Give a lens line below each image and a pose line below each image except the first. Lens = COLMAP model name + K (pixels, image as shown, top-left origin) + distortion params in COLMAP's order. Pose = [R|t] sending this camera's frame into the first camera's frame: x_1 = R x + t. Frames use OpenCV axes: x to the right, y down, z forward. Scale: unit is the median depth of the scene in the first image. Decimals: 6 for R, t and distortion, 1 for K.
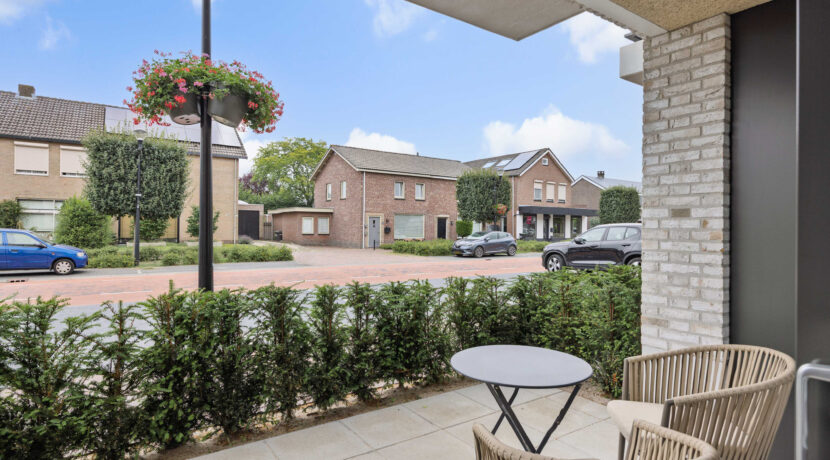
lens RADIAL K [[451.1, 0, 414.6], [0, 451.1, 230.7], [0, 0, 1]] dist [-0.005156, 0.000612]
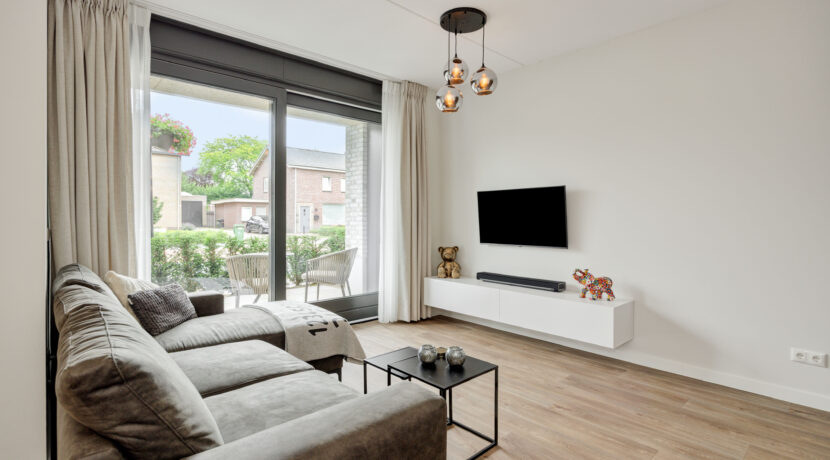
lens RADIAL K [[403.3, 0, 418.3], [0, 403.3, 222.7], [0, 0, 1]] dist [-0.011784, -0.000134]
pose [[0.988336, -0.010495, 0.151929, 0.049211], [0.009052, 0.999907, 0.010190, 0.005128], [-0.152022, -0.008696, 0.988339, -0.102614]]
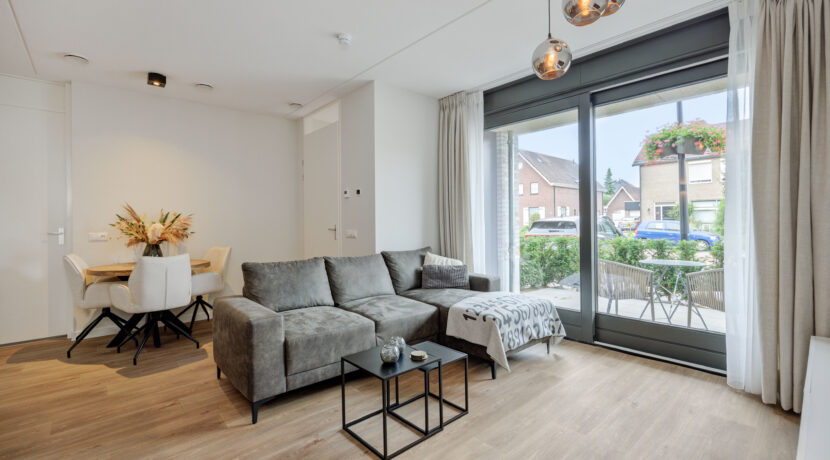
lens RADIAL K [[357.5, 0, 415.2], [0, 357.5, 226.6], [0, 0, 1]] dist [-0.002243, -0.000193]
pose [[0.134311, -0.001398, -0.990938, 0.127628], [0.007615, 0.999971, -0.000378, 0.005580], [0.990910, -0.007495, 0.134318, -0.042152]]
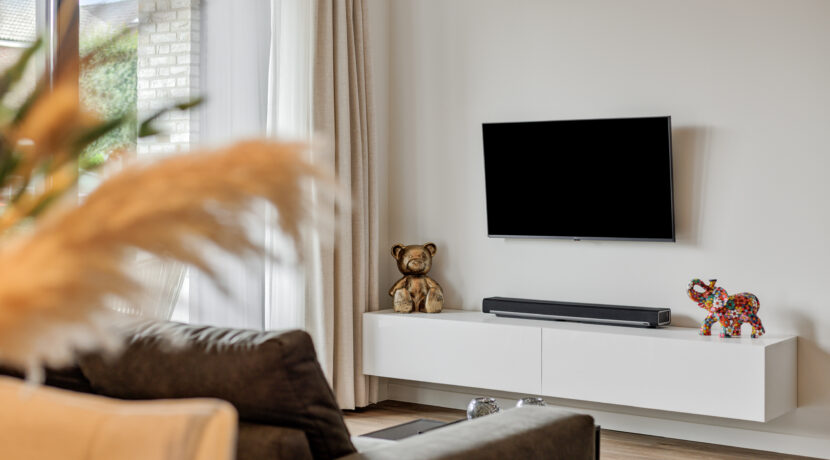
lens RADIAL K [[1201.5, 0, 435.0], [0, 1201.5, 188.2], [0, 0, 1]] dist [-0.009653, 0.000000]
pose [[0.931551, -0.007961, 0.363523, 0.013958], [0.006655, 0.999966, 0.004845, 0.005339], [-0.363549, -0.002094, 0.931573, -0.143776]]
